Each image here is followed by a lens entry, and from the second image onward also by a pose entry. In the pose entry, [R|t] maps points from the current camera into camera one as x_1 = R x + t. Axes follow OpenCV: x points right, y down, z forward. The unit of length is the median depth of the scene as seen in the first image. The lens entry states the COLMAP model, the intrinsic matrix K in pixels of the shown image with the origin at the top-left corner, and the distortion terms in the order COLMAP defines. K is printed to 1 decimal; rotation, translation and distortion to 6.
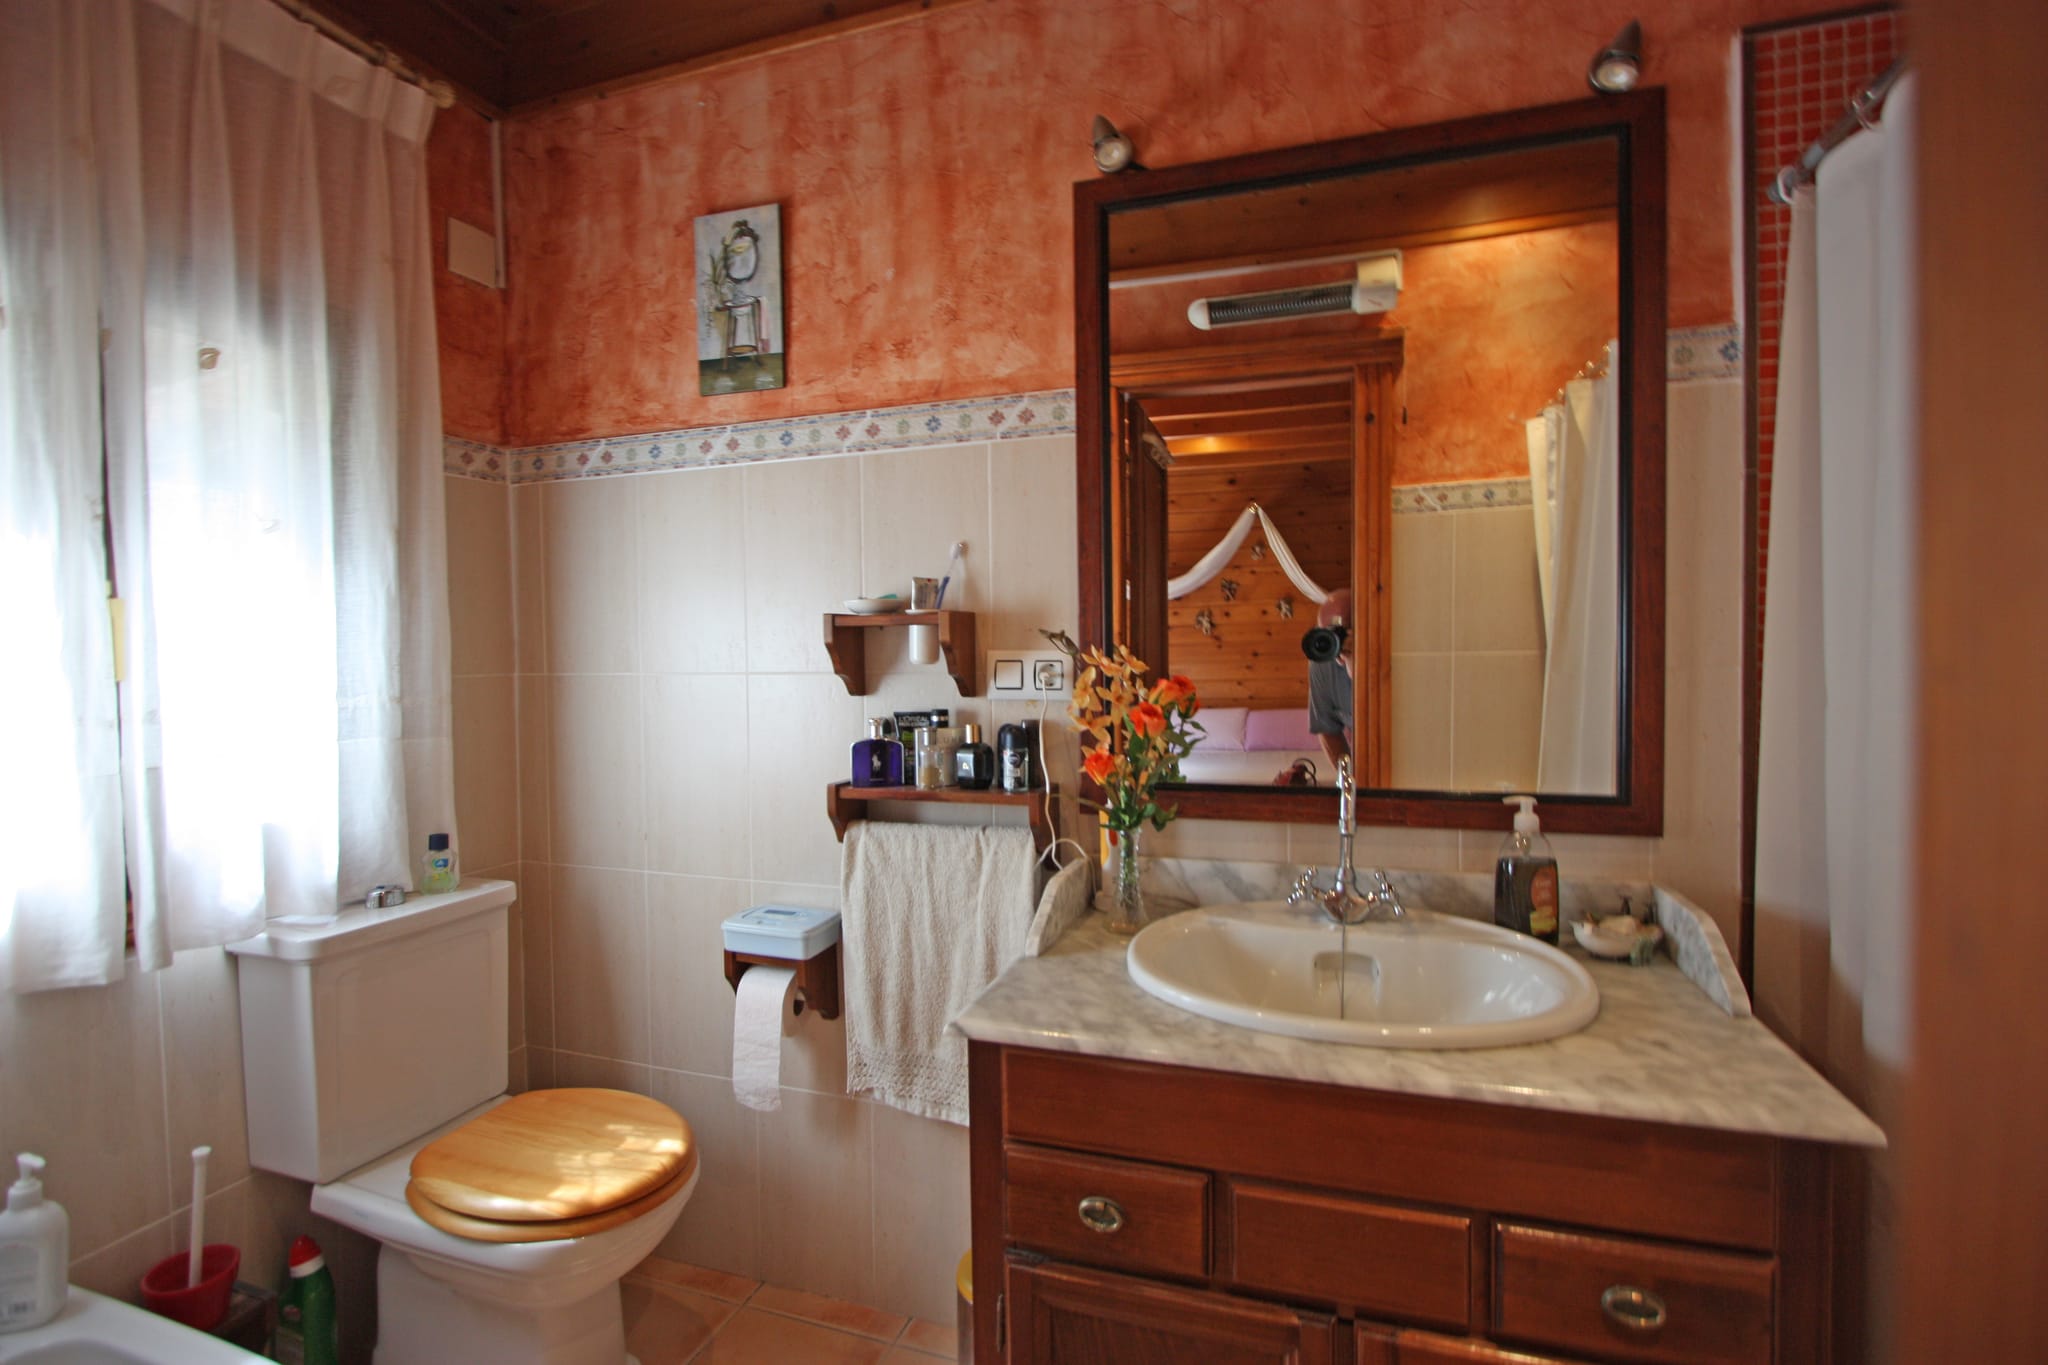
lens RADIAL K [[945.0, 0, 1026.0], [0, 945.0, 681.0], [0, 0, 1]] dist [-0.013786, 0.000192]
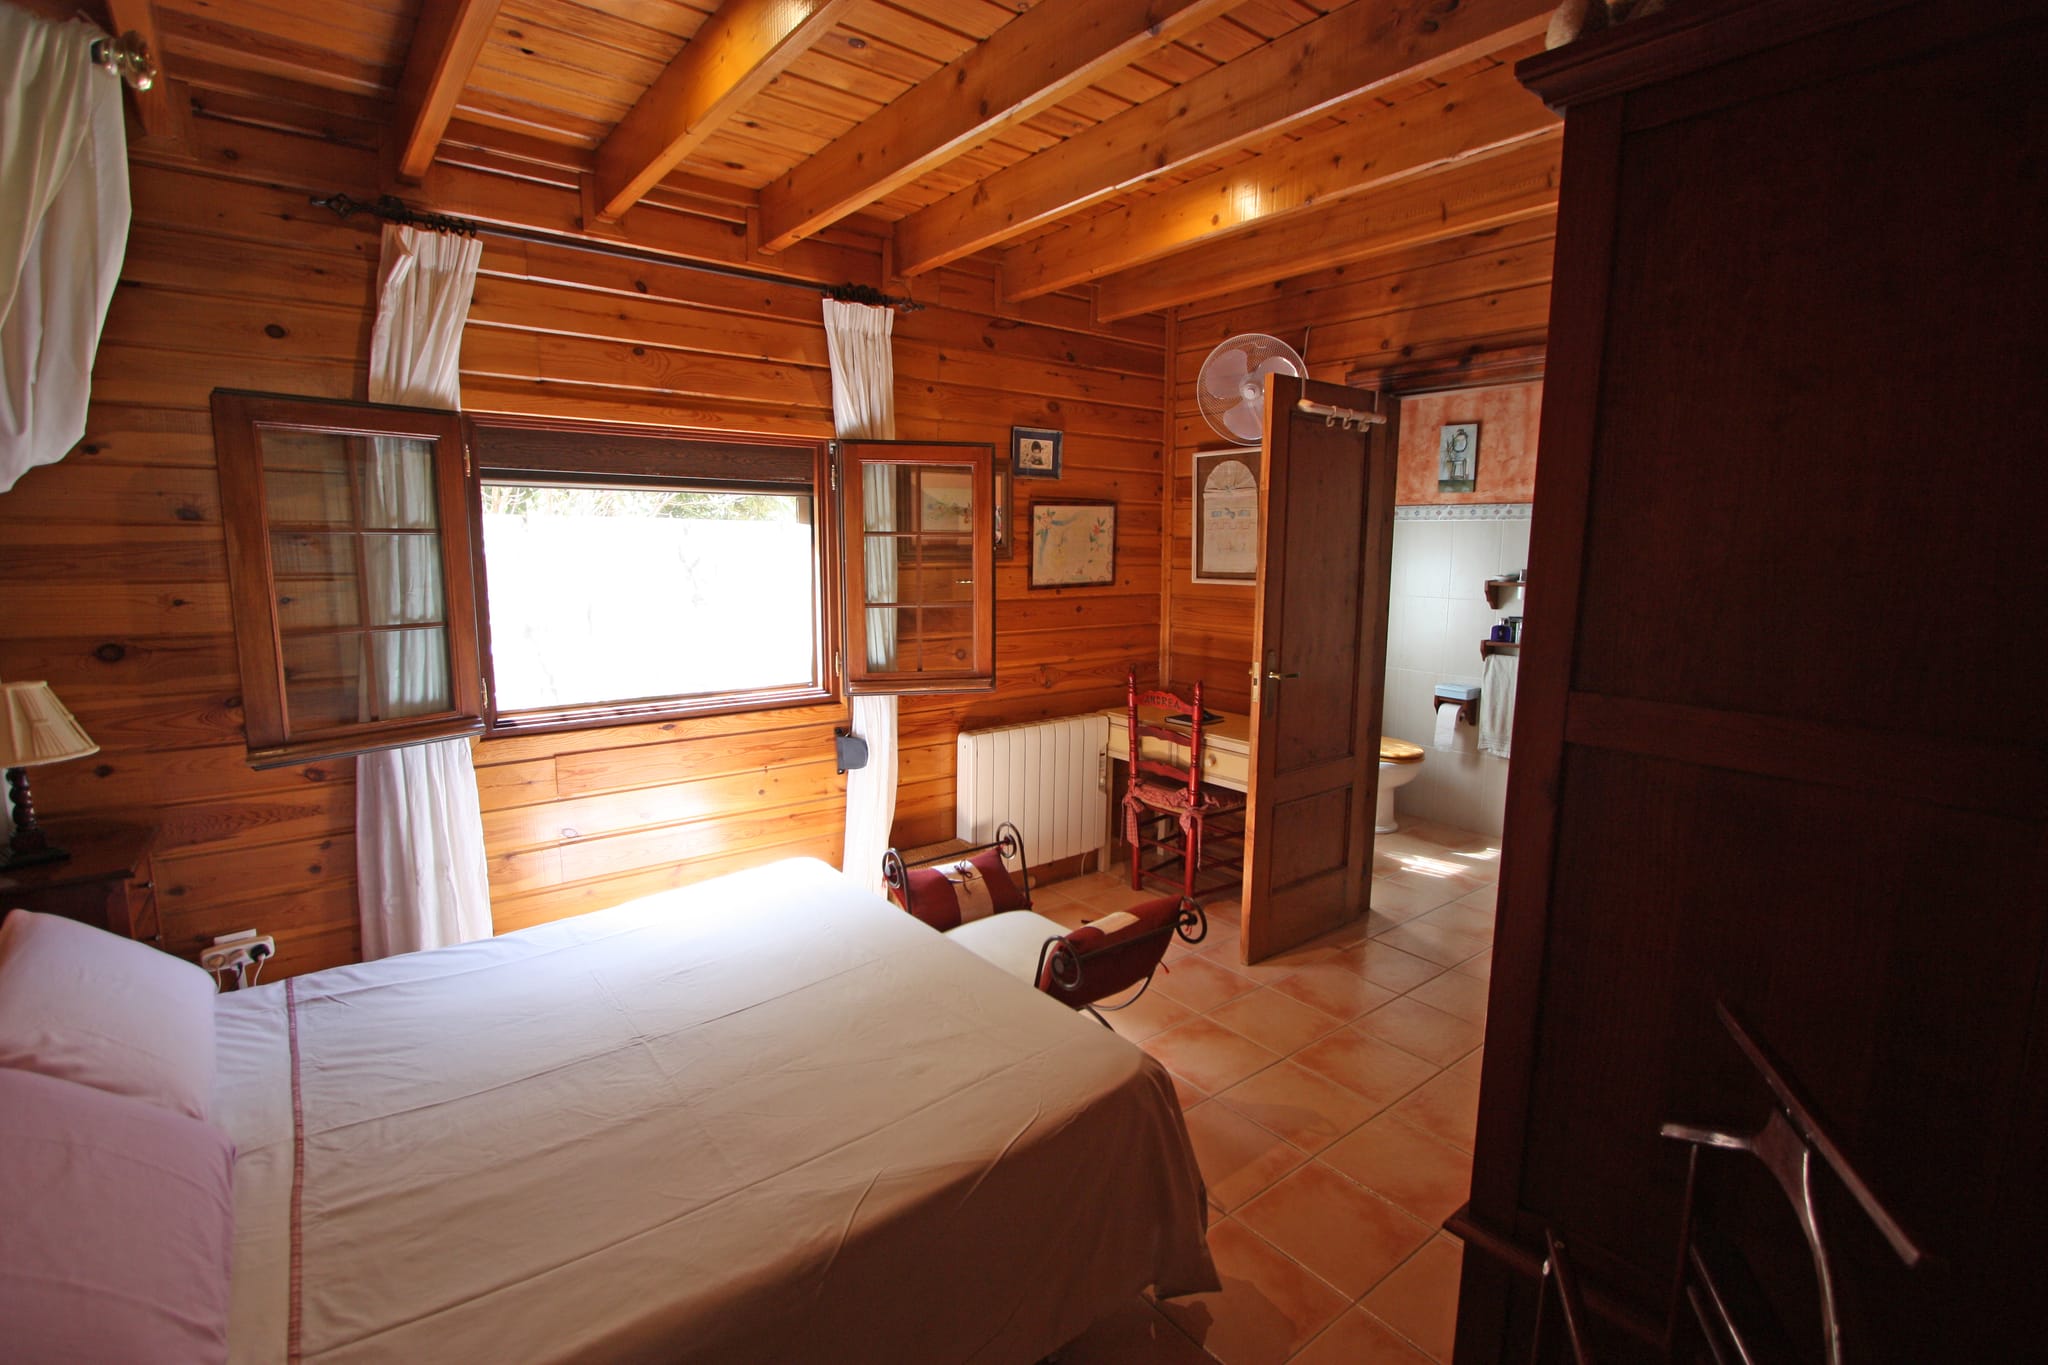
lens RADIAL K [[945.0, 0, 1023.0], [0, 945.0, 673.6], [0, 0, 1]] dist [-0.013786, 0.000192]
pose [[0.836159, 0.091653, -0.540775, 0.168461], [-0.031582, 0.992349, 0.119354, -0.080119], [0.547577, -0.082720, 0.832657, -1.988269]]
